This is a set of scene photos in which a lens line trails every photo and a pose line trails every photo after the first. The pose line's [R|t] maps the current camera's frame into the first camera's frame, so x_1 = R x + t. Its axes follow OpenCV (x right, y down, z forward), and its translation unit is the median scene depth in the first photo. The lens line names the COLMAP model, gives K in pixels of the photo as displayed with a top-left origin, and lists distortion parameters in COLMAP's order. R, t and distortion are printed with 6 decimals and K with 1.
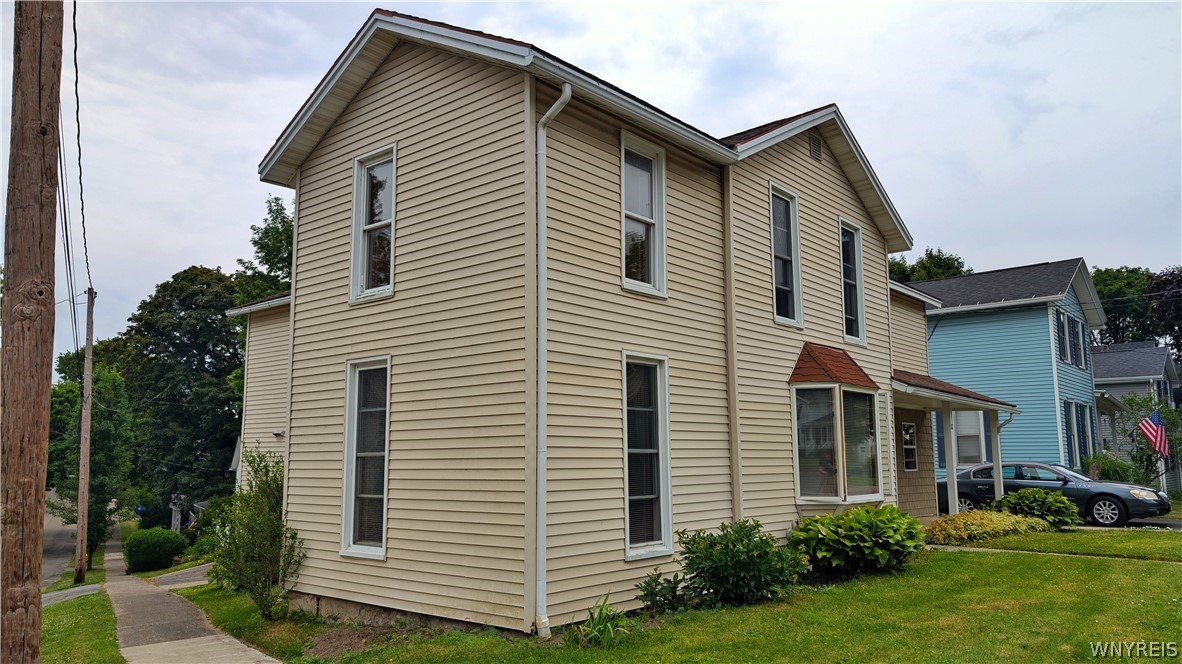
lens RADIAL K [[858.0, 0, 589.8], [0, 858.0, 333.4], [0, 0, 1]] dist [0.004317, -0.000747]
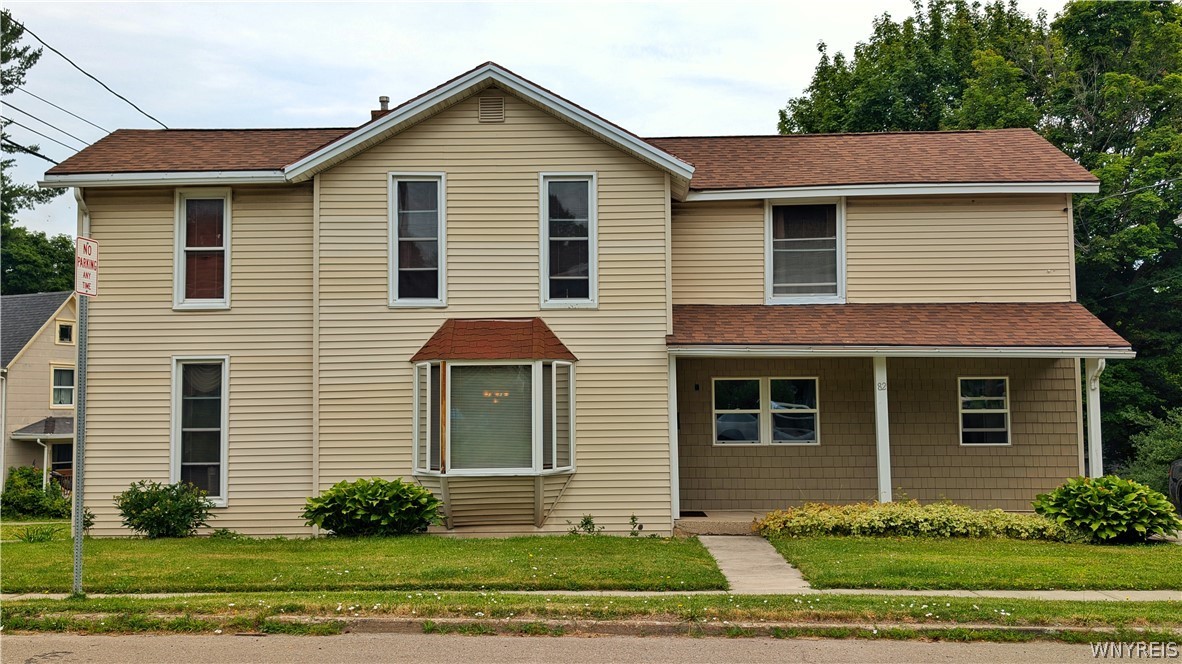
lens RADIAL K [[858.0, 0, 590.2], [0, 858.0, 331.7], [0, 0, 1]] dist [0.004317, -0.000747]
pose [[0.659096, -0.031115, -0.751415, 1.170614], [0.118230, 0.991007, 0.062668, -0.019944], [0.742707, -0.130143, 0.656848, 0.464916]]
